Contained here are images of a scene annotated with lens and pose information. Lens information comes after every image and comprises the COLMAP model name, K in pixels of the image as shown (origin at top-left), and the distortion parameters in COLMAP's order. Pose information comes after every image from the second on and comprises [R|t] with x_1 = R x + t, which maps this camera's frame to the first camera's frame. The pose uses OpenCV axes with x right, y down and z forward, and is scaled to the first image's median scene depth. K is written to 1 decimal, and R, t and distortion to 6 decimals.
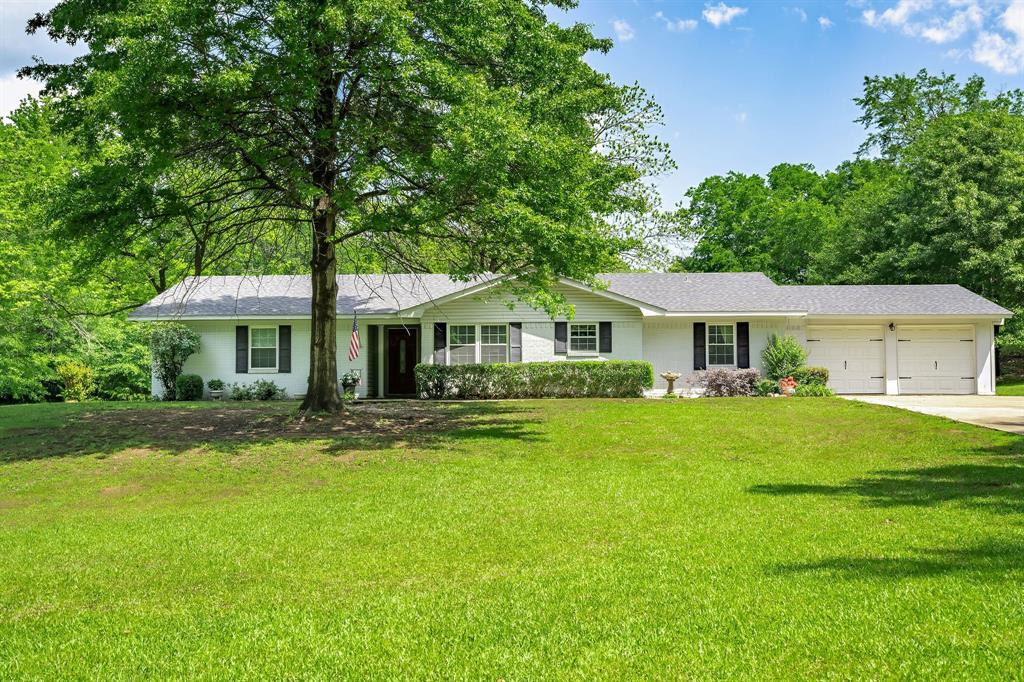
lens RADIAL K [[982.9, 0, 512.0], [0, 982.9, 341.0], [0, 0, 1]] dist [-0.007434, -0.003469]
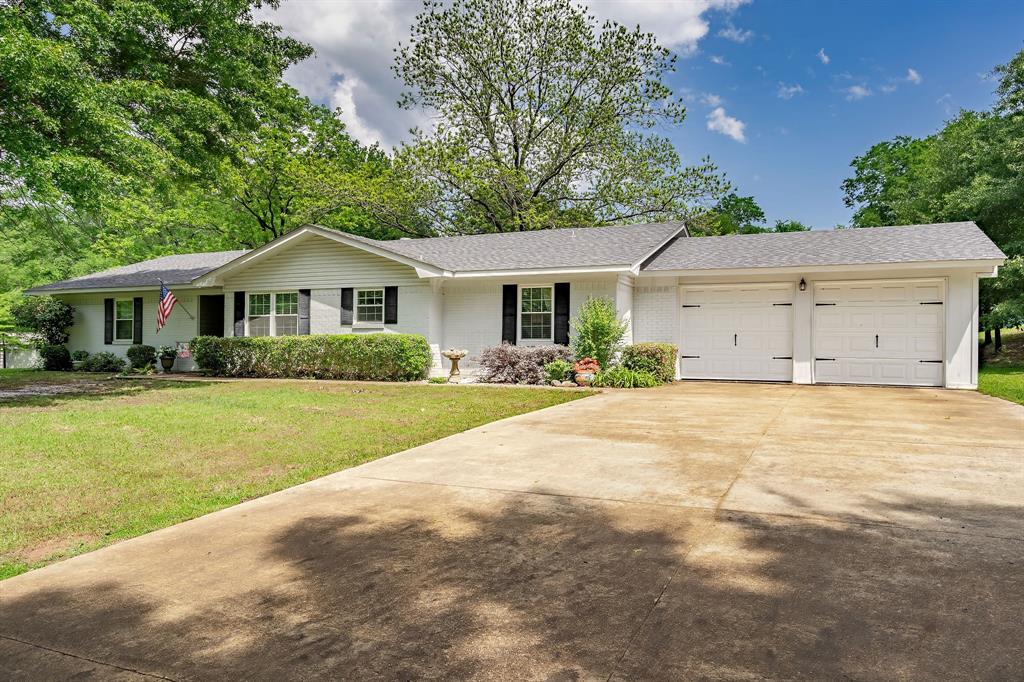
lens RADIAL K [[722.8, 0, 512.0], [0, 722.8, 341.0], [0, 0, 1]] dist [0.022318, -0.002125]
pose [[0.920341, 0.006535, -0.391063, 0.420426], [0.008427, 0.999297, 0.036533, 0.004663], [0.391026, -0.036919, 0.919639, 0.481451]]
